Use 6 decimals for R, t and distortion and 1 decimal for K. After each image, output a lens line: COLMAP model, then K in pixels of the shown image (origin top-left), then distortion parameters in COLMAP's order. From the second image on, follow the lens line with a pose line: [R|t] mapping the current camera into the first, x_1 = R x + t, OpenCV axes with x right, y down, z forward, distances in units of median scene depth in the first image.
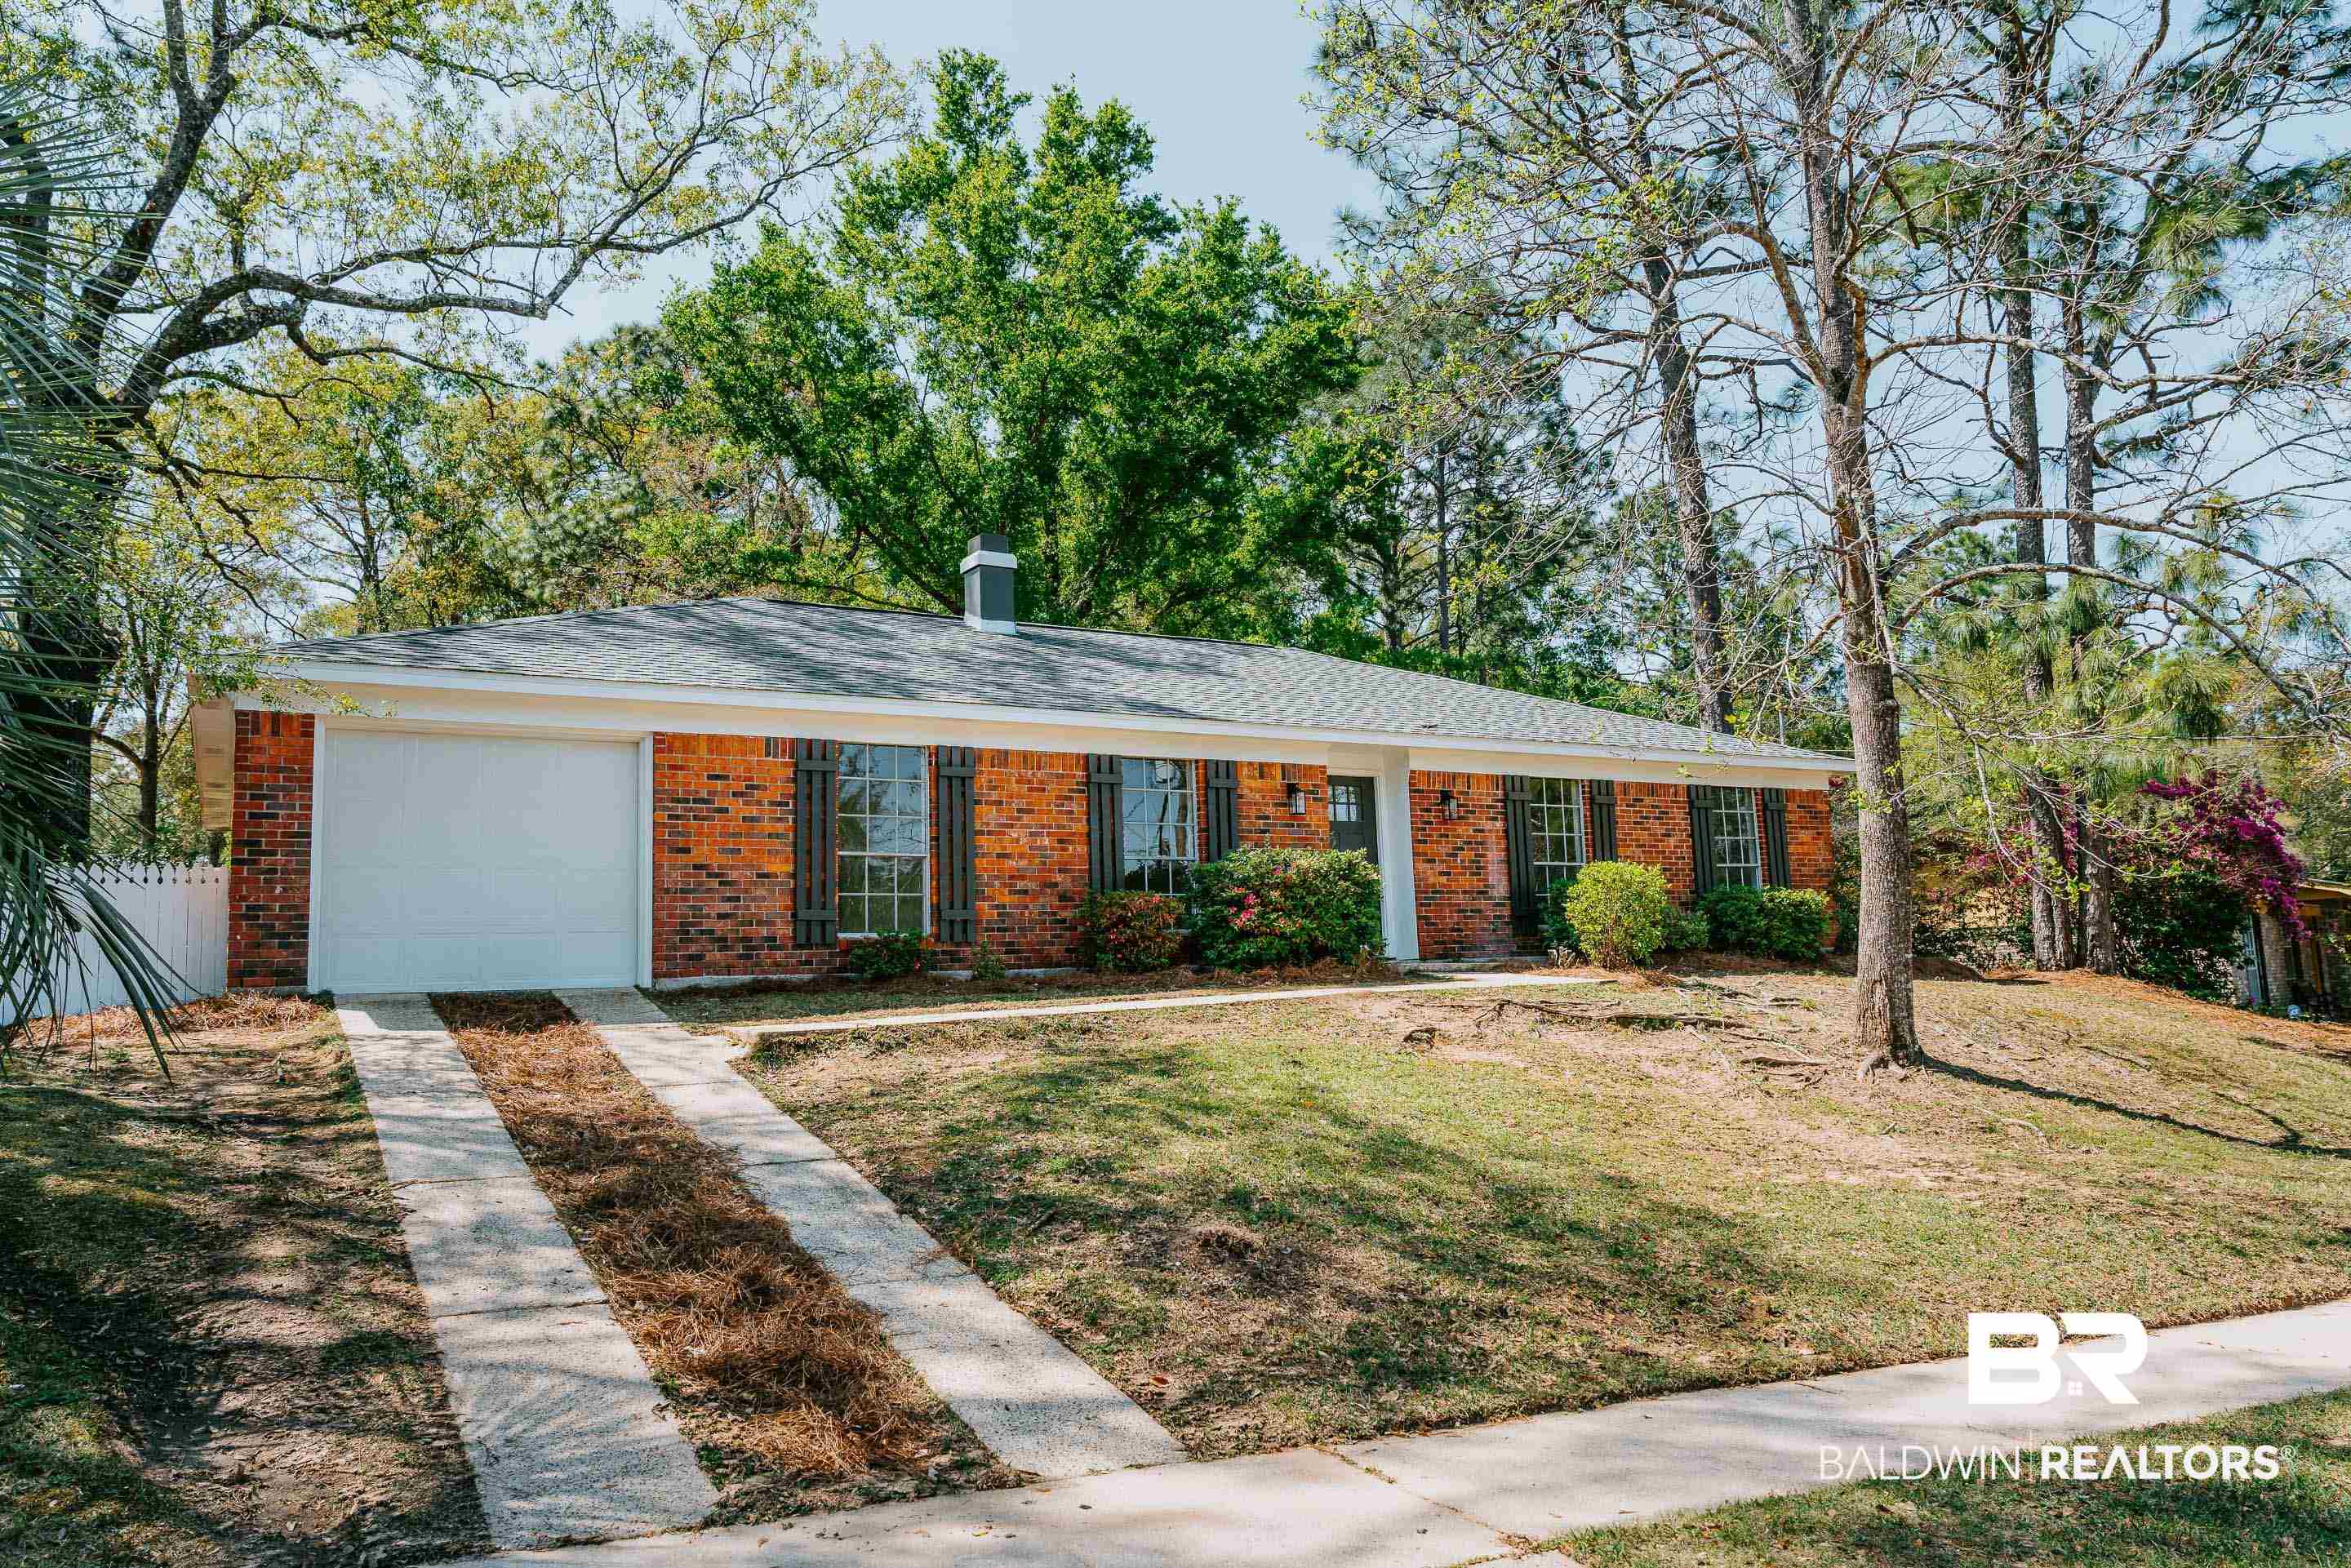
lens RADIAL K [[1637.6, 0, 1175.5], [0, 1637.6, 784.0], [0, 0, 1]] dist [0.002592, 0.005321]
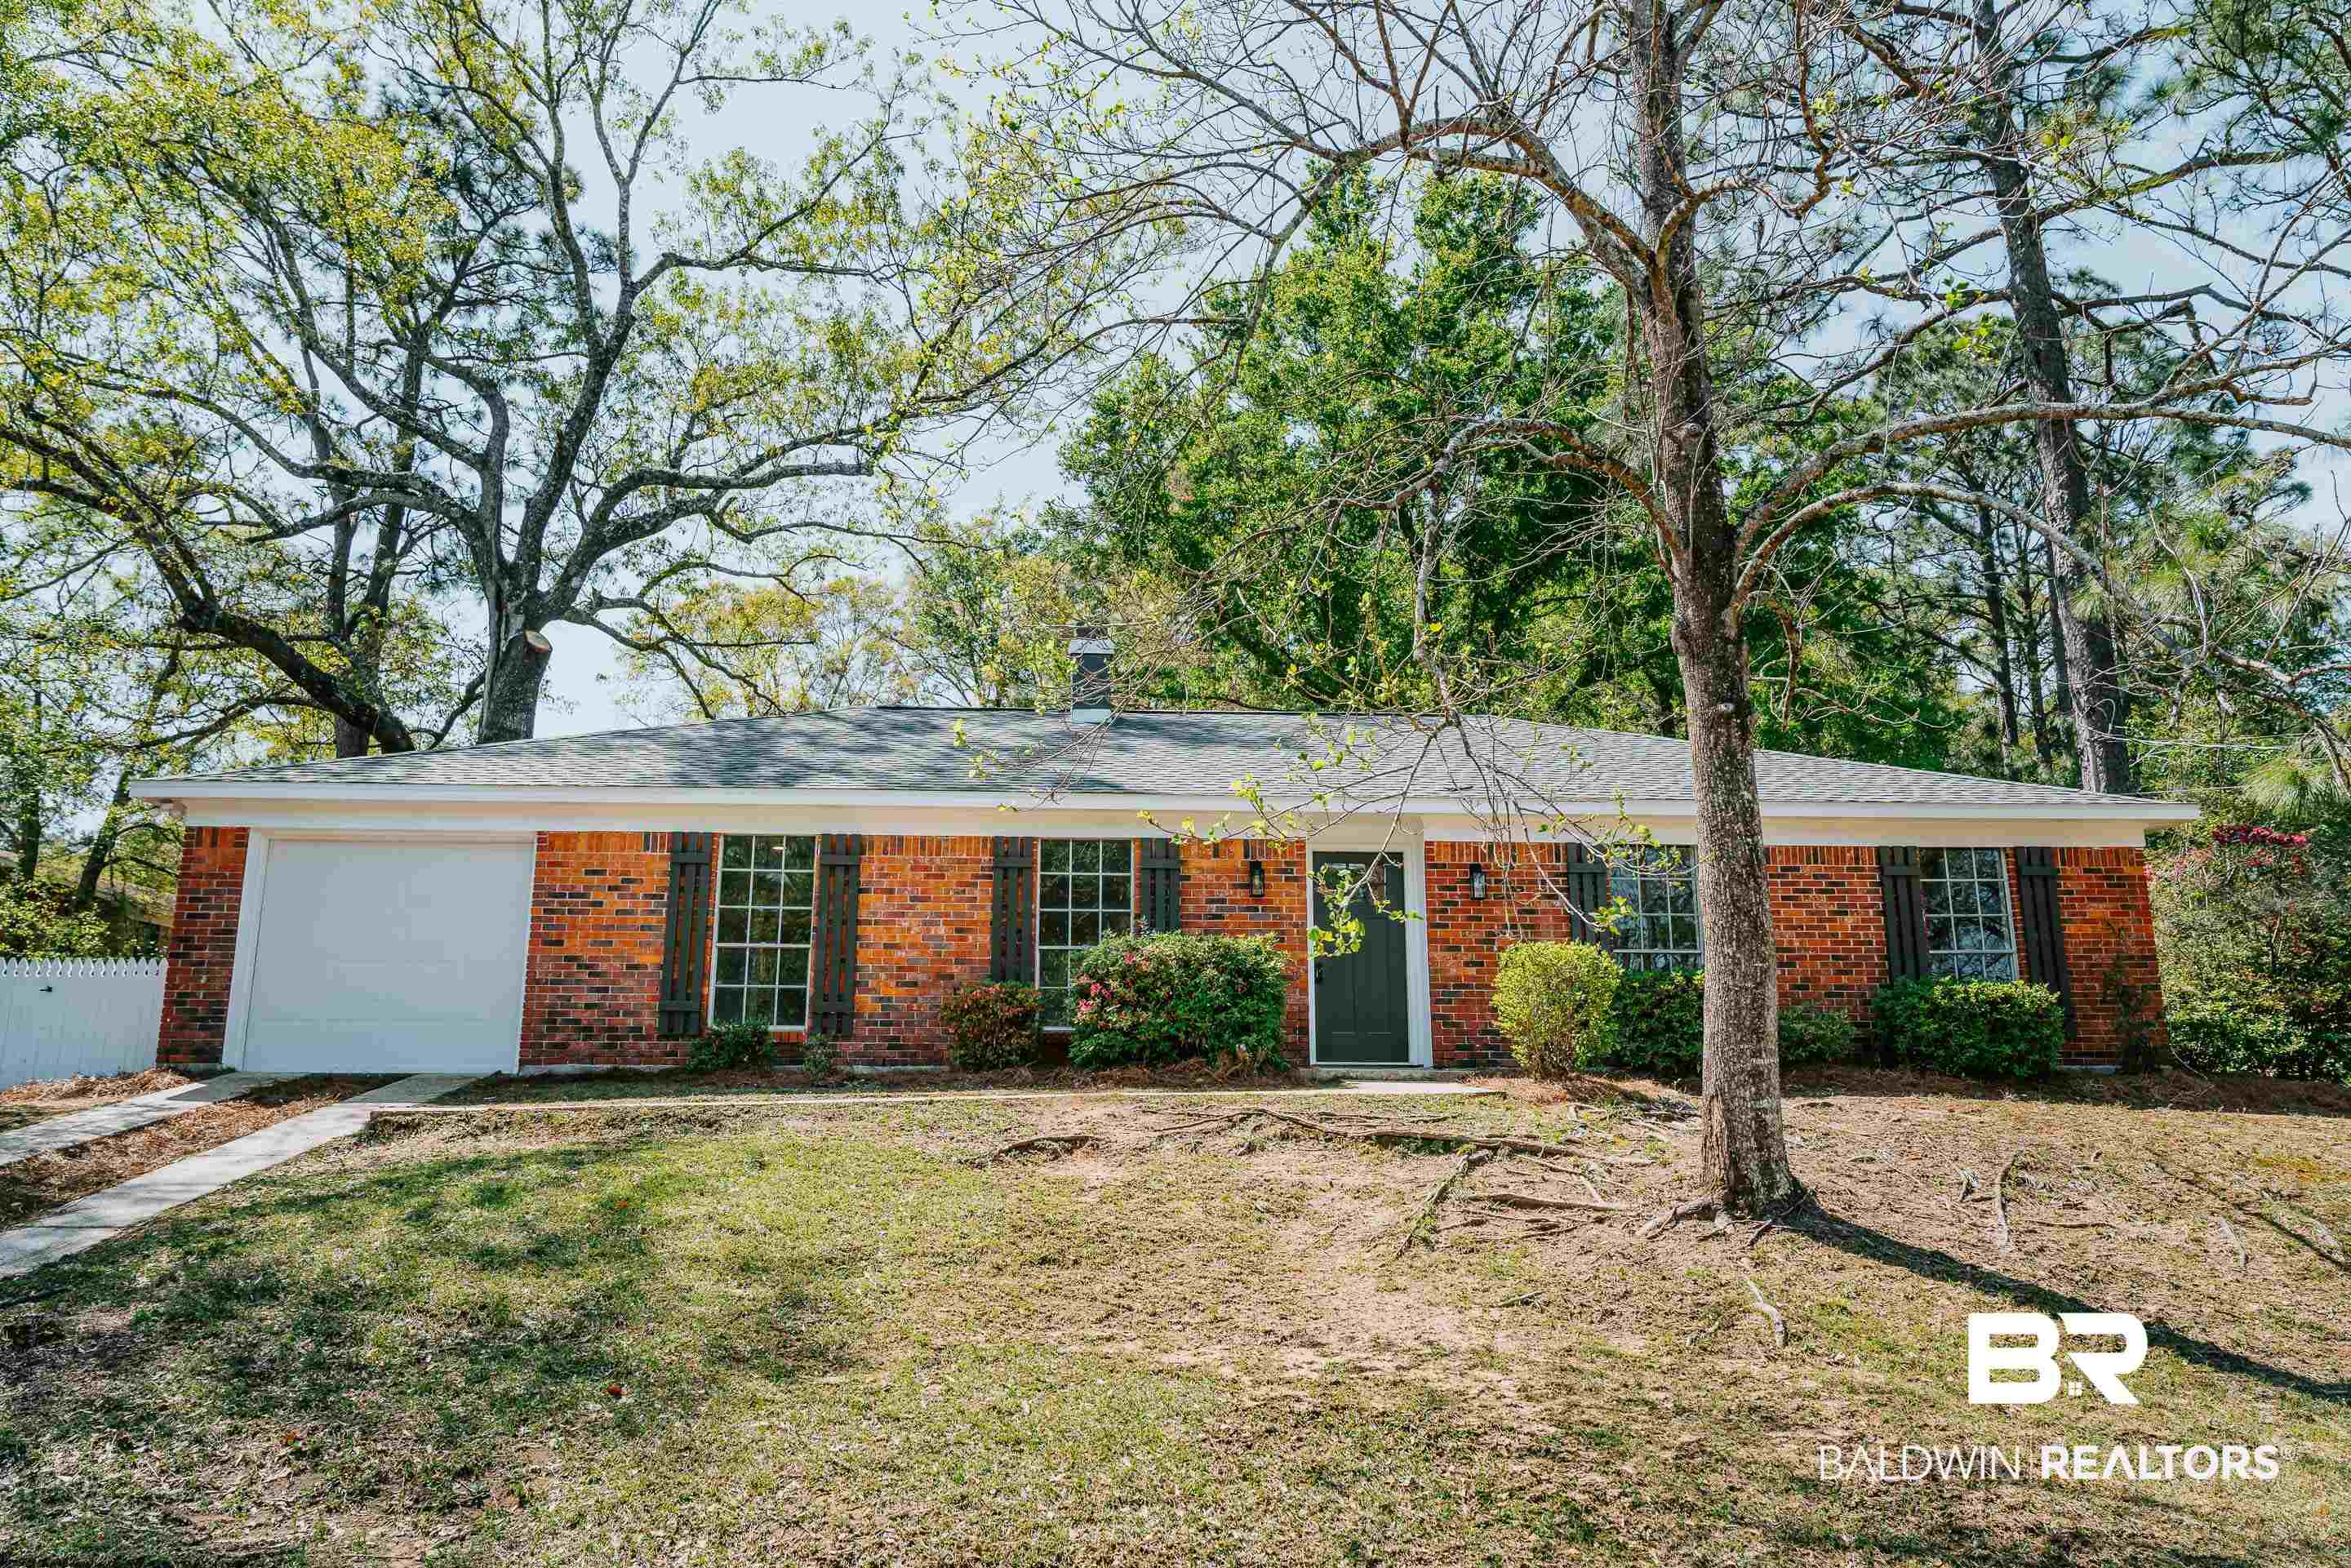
lens RADIAL K [[1637.6, 0, 1175.5], [0, 1637.6, 784.0], [0, 0, 1]] dist [0.002592, 0.005321]
pose [[0.885883, -0.062482, -0.459681, 0.522087], [0.027125, 0.996169, -0.083130, 0.035892], [0.463114, 0.061175, 0.884185, 0.240319]]
